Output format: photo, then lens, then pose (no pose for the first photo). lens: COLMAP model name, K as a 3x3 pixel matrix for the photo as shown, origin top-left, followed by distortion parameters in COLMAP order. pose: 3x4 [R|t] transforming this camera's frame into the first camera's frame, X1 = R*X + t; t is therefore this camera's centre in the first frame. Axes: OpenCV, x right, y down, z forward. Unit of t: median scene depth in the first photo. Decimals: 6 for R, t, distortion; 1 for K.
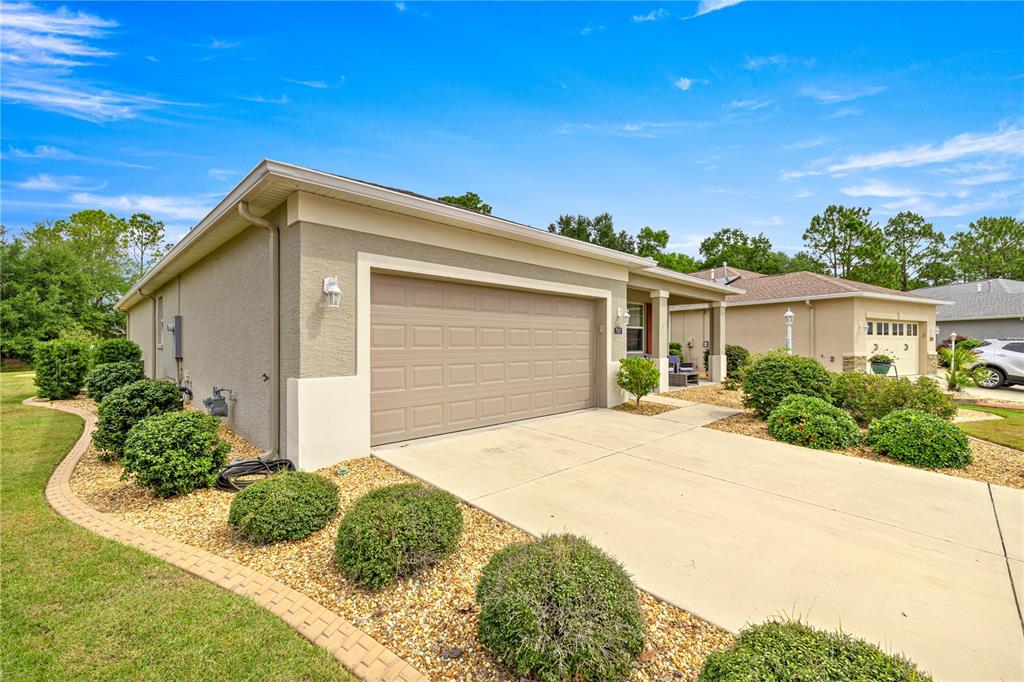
lens RADIAL K [[436.8, 0, 512.1], [0, 436.8, 343.7], [0, 0, 1]] dist [-0.000364, 0.000277]
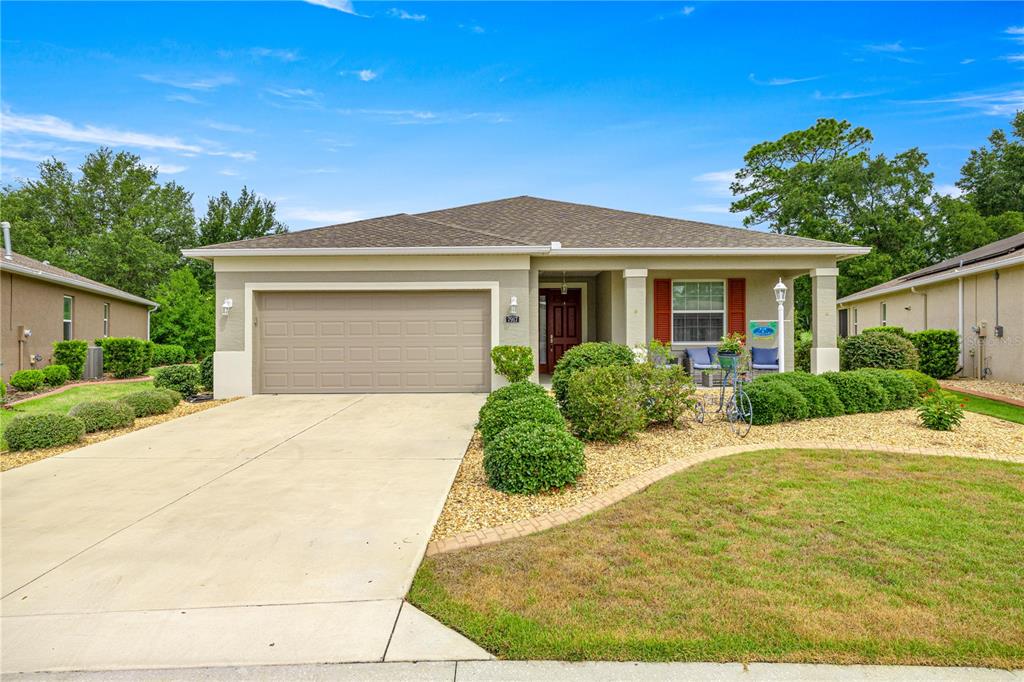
lens RADIAL K [[566.5, 0, 513.4], [0, 566.5, 338.6], [0, 0, 1]] dist [0.000230, -0.000032]
pose [[0.707896, -0.005076, -0.706298, 1.279388], [0.005212, 0.999984, -0.001964, 0.019148], [0.706297, -0.002291, 0.707912, 0.074821]]
